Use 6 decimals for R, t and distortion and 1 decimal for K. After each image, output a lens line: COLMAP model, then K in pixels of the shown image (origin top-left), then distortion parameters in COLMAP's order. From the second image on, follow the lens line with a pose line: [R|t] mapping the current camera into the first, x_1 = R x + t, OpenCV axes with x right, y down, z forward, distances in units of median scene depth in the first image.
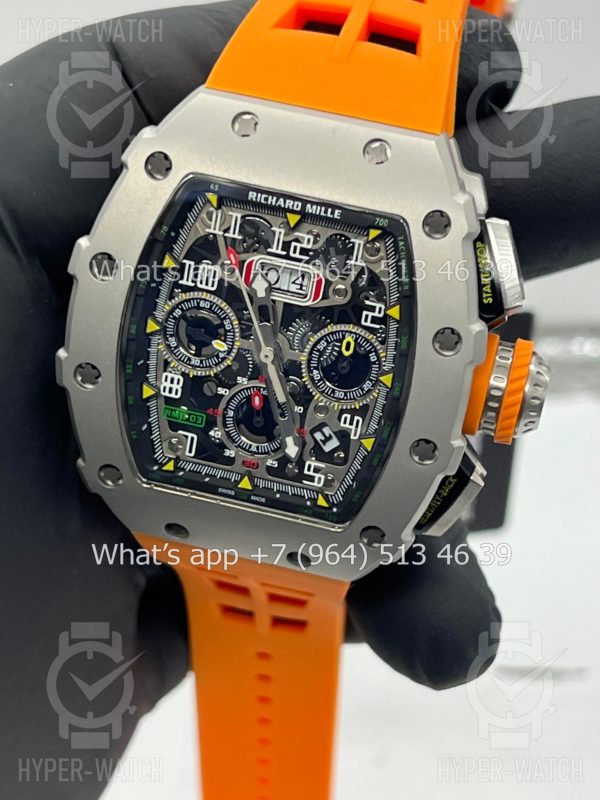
lens RADIAL K [[1965.8, 0, 300.4], [0, 1965.8, 425.6], [0, 0, 1]] dist [0.127075, 0.281121]
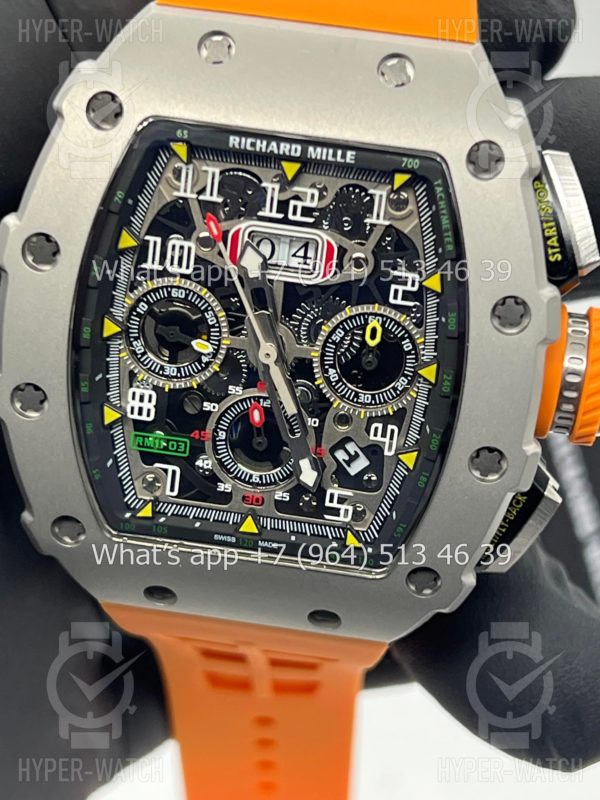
lens RADIAL K [[1933.8, 0, 302.5], [0, 1933.8, 431.9], [0, 0, 1]] dist [0.181360, -0.377733]
pose [[0.994285, -0.081487, 0.068980, -0.056995], [0.082333, 0.996560, -0.009511, 0.002257], [-0.067967, 0.015136, 0.997573, 0.258033]]
